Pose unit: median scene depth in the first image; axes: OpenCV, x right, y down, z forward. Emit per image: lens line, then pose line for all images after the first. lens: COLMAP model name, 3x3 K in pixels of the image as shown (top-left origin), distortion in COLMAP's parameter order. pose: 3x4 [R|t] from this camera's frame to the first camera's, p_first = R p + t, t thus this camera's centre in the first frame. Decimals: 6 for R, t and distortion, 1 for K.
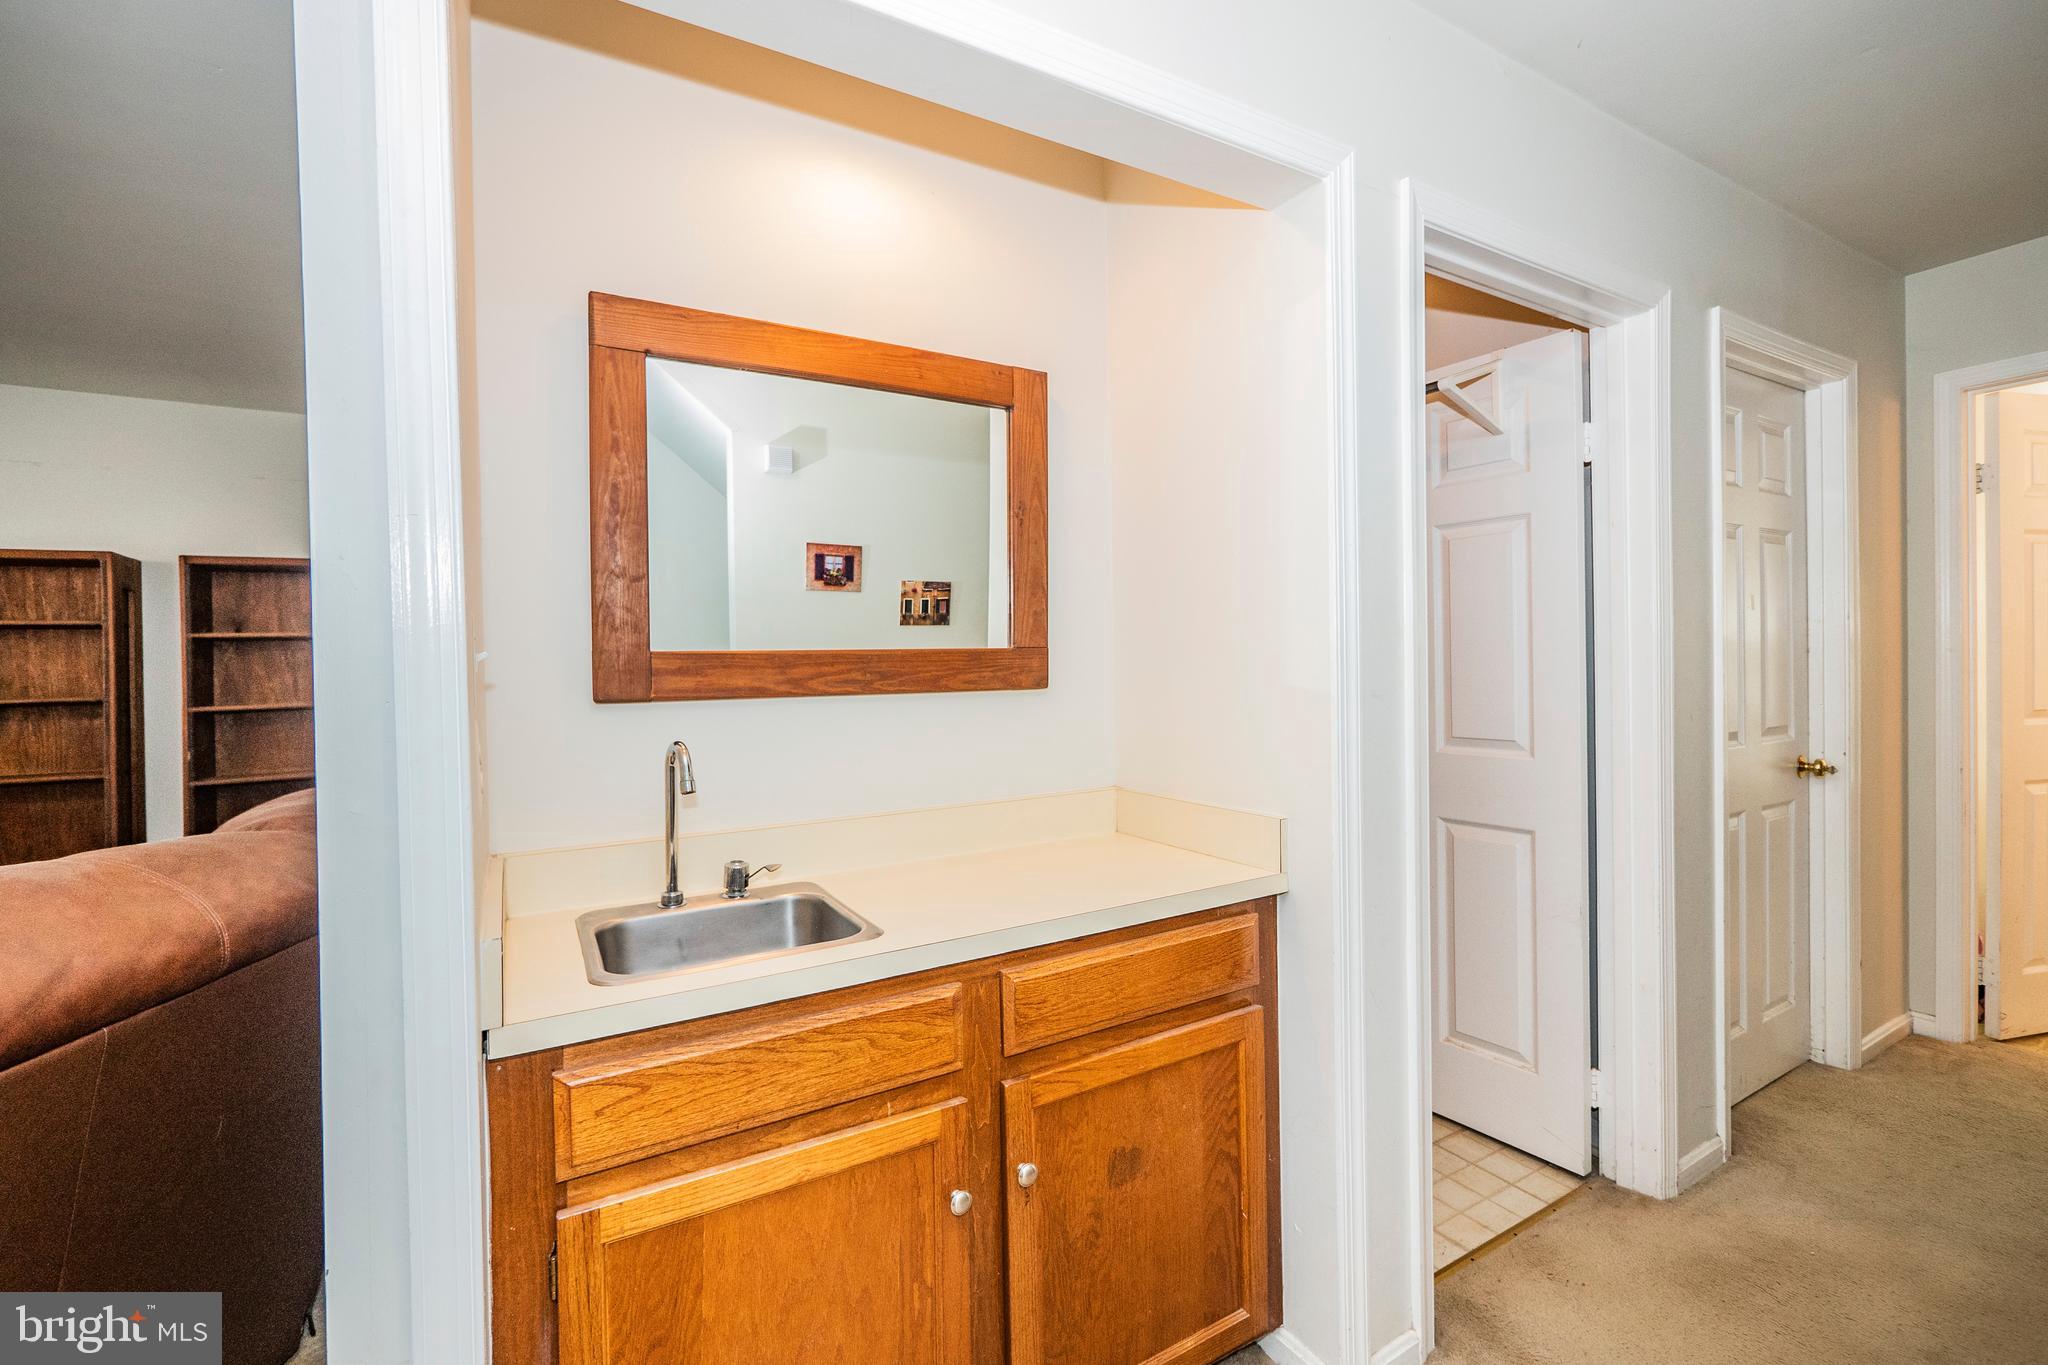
lens RADIAL K [[865.9, 0, 1023.9], [0, 865.9, 673.7], [0, 0, 1]] dist [0.001457, -0.000465]
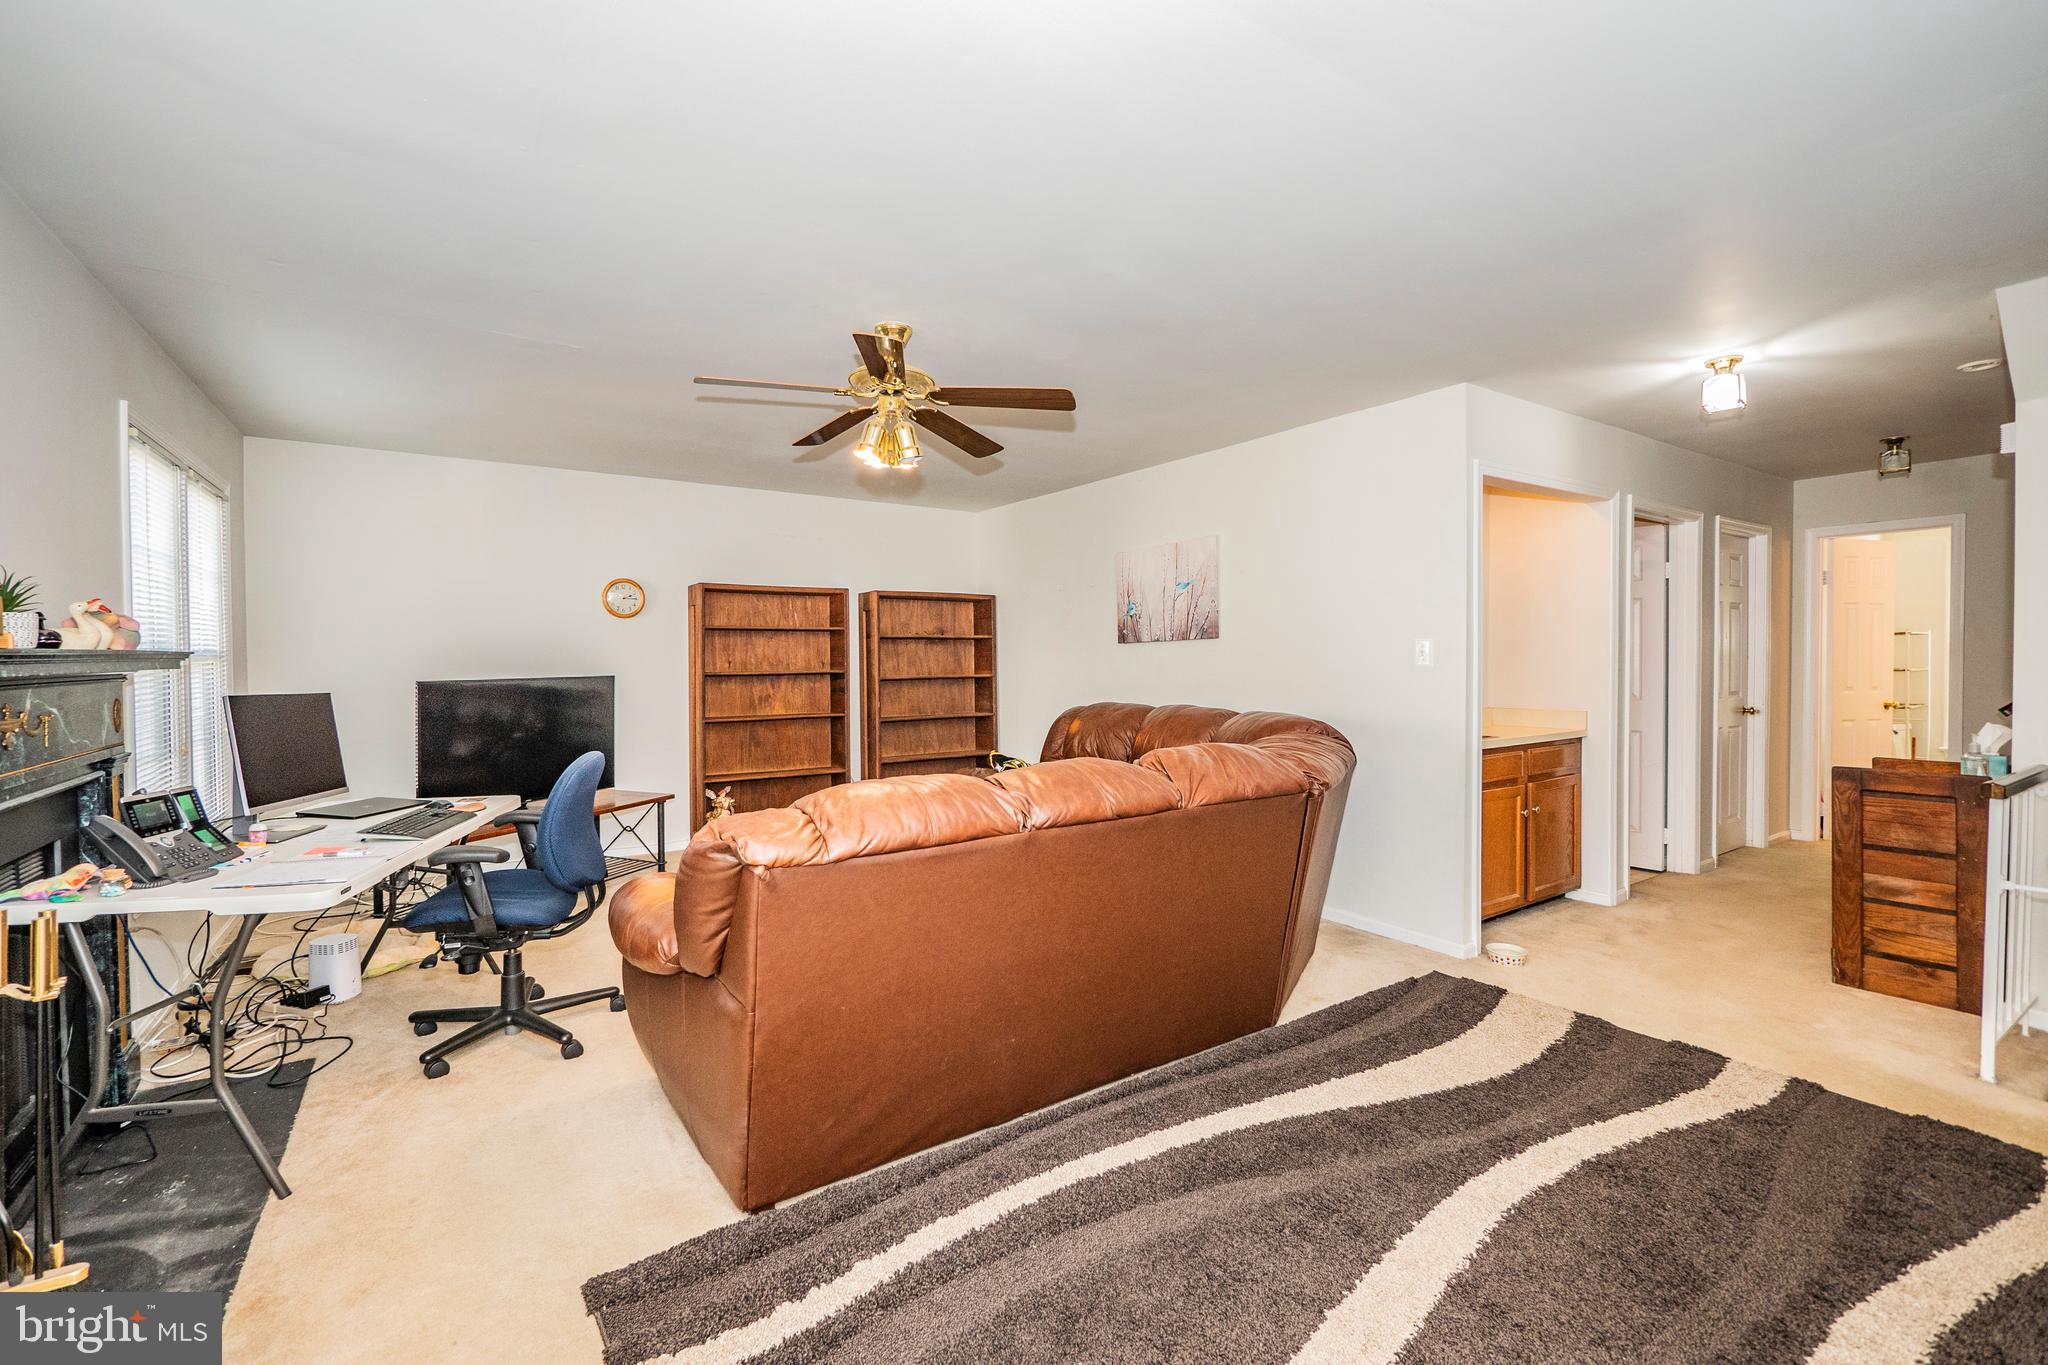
lens RADIAL K [[865.9, 0, 1025.3], [0, 865.9, 677.5], [0, 0, 1]] dist [0.001457, -0.000465]
pose [[0.997785, 0.013044, 0.065230, -1.036325], [-0.013714, 0.999858, 0.009842, 0.026946], [-0.065093, -0.010715, 0.997822, -1.042922]]
